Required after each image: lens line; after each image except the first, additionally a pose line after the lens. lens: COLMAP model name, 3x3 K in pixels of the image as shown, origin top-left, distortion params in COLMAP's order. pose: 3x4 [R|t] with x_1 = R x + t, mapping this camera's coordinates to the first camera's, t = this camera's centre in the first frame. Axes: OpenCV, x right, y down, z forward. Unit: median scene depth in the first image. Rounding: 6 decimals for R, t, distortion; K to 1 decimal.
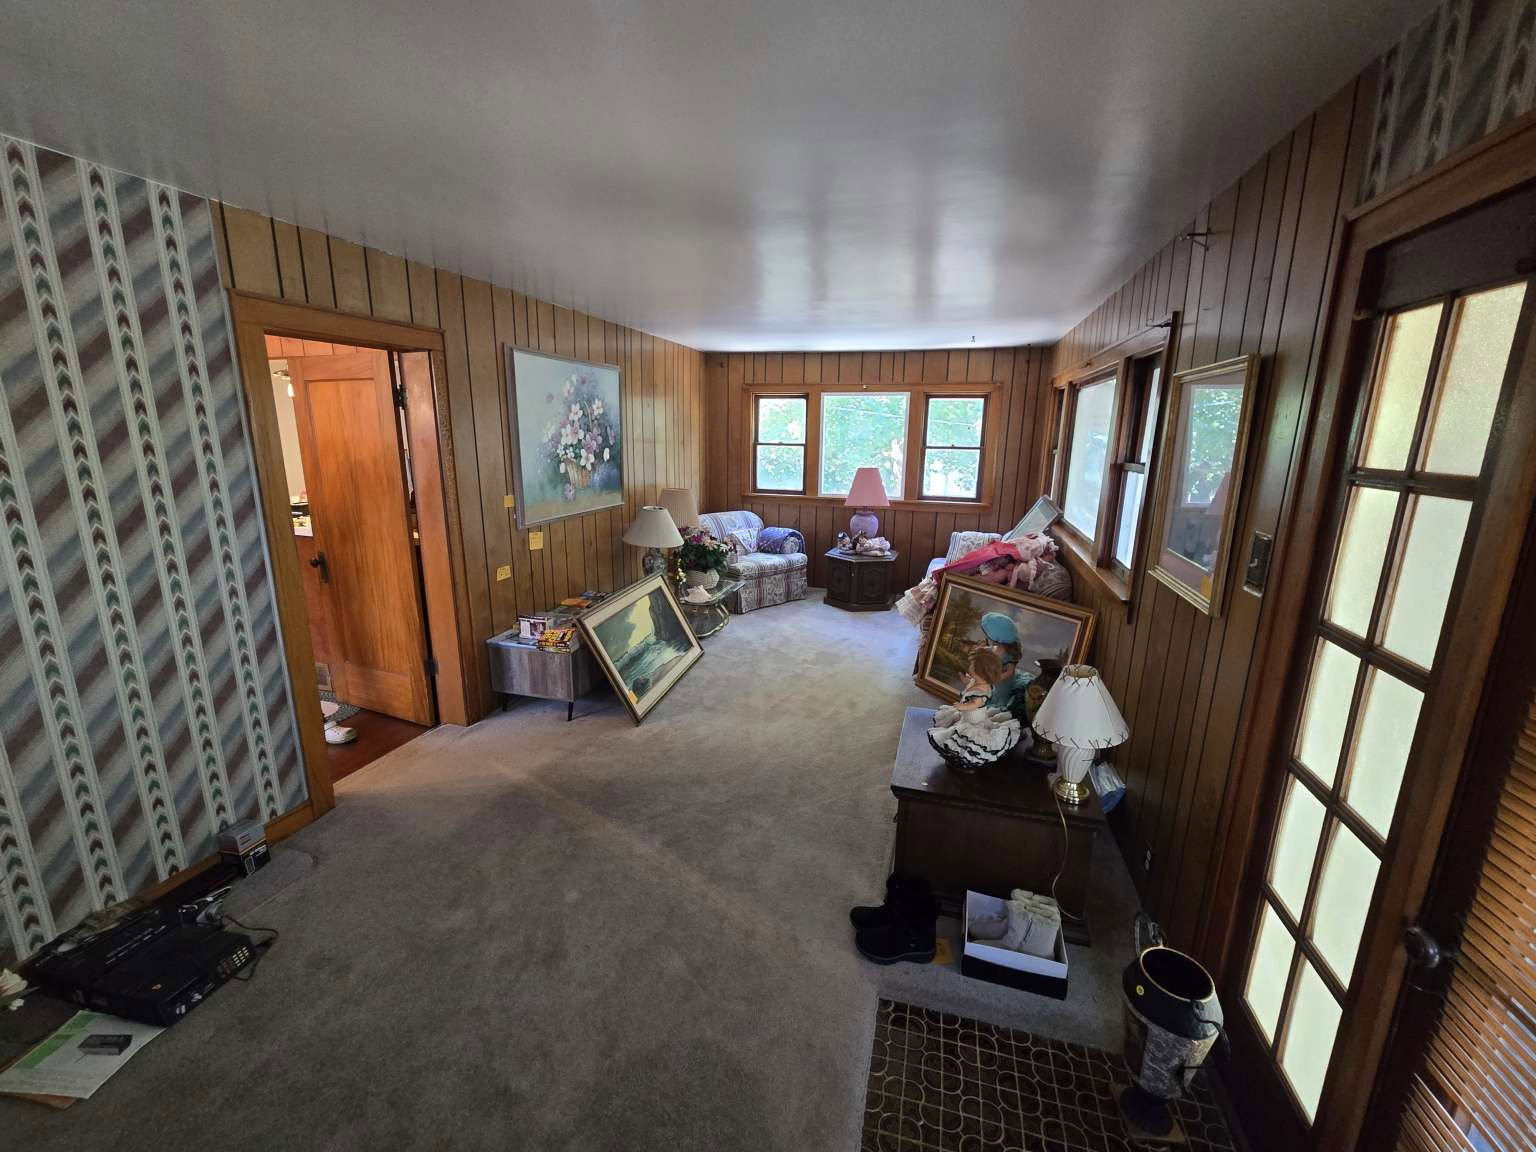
lens RADIAL K [[631.8, 0, 765.2], [0, 631.8, 571.3], [0, 0, 1]] dist [0.002519, 0.000013]
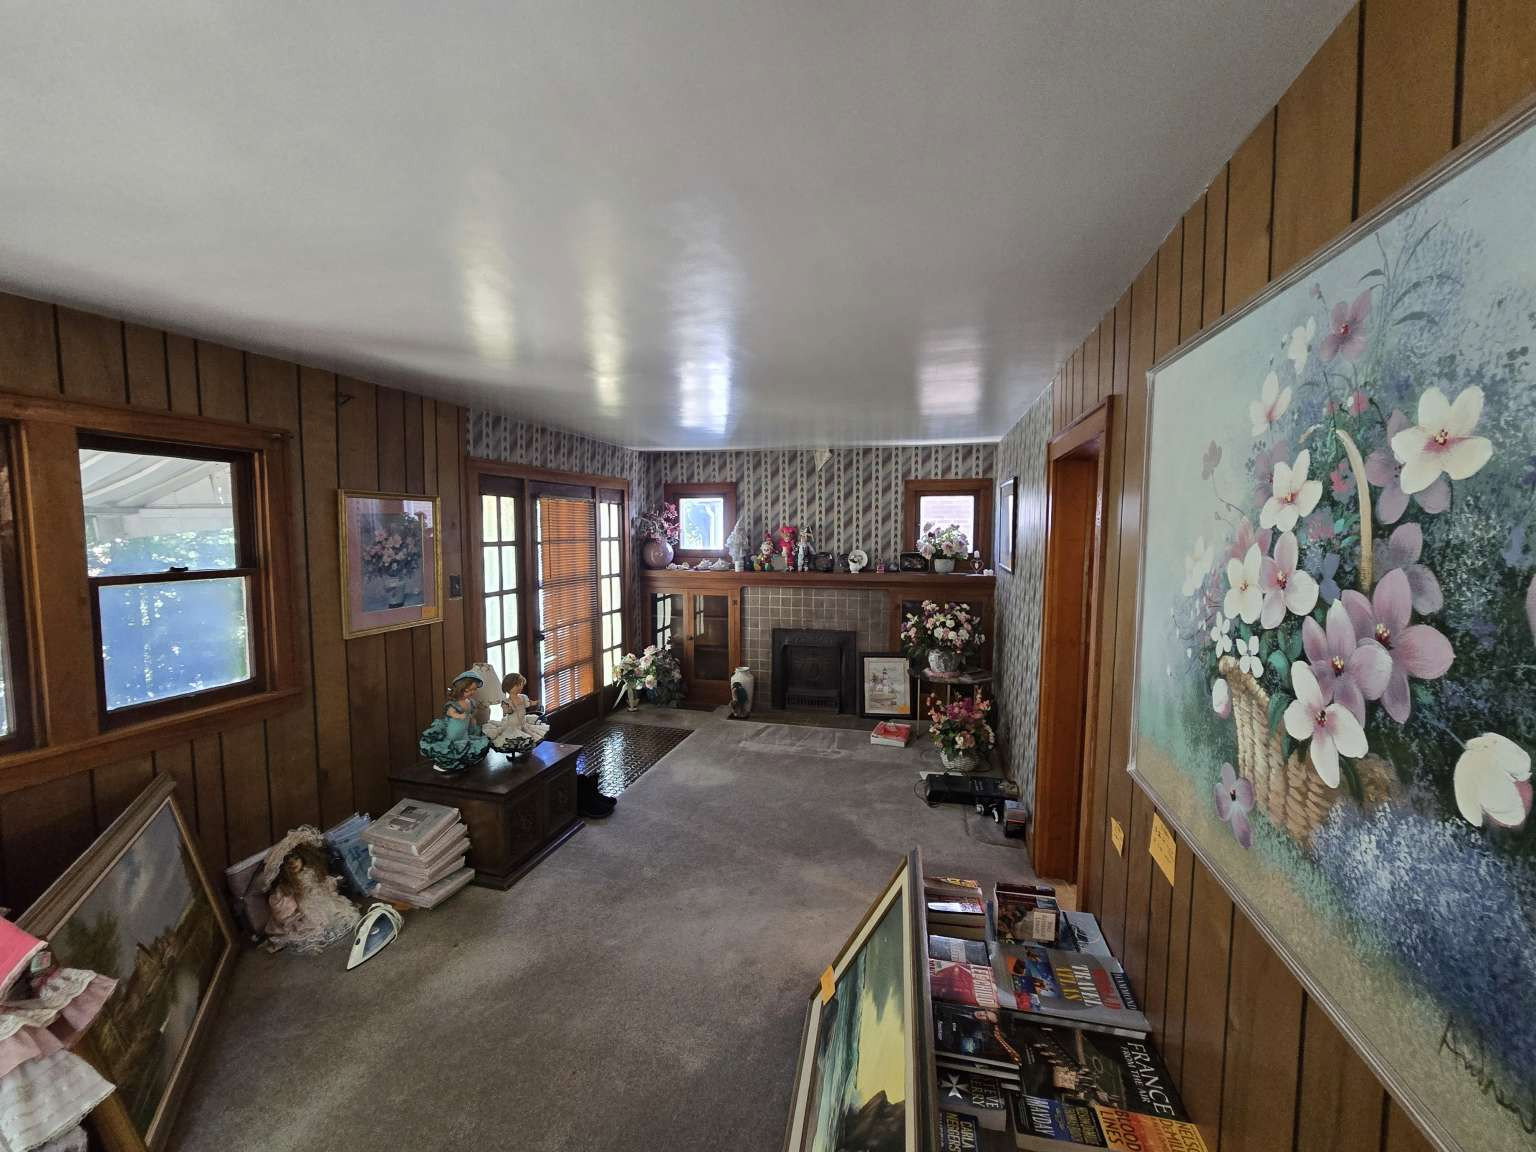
lens RADIAL K [[631.8, 0, 769.5], [0, 631.8, 572.1], [0, 0, 1]] dist [0.002519, 0.000013]
pose [[-0.999629, -0.010709, -0.025041, -0.108884], [-0.017447, 0.957818, 0.286845, -0.282184], [0.020913, 0.287175, -0.957650, 1.201428]]
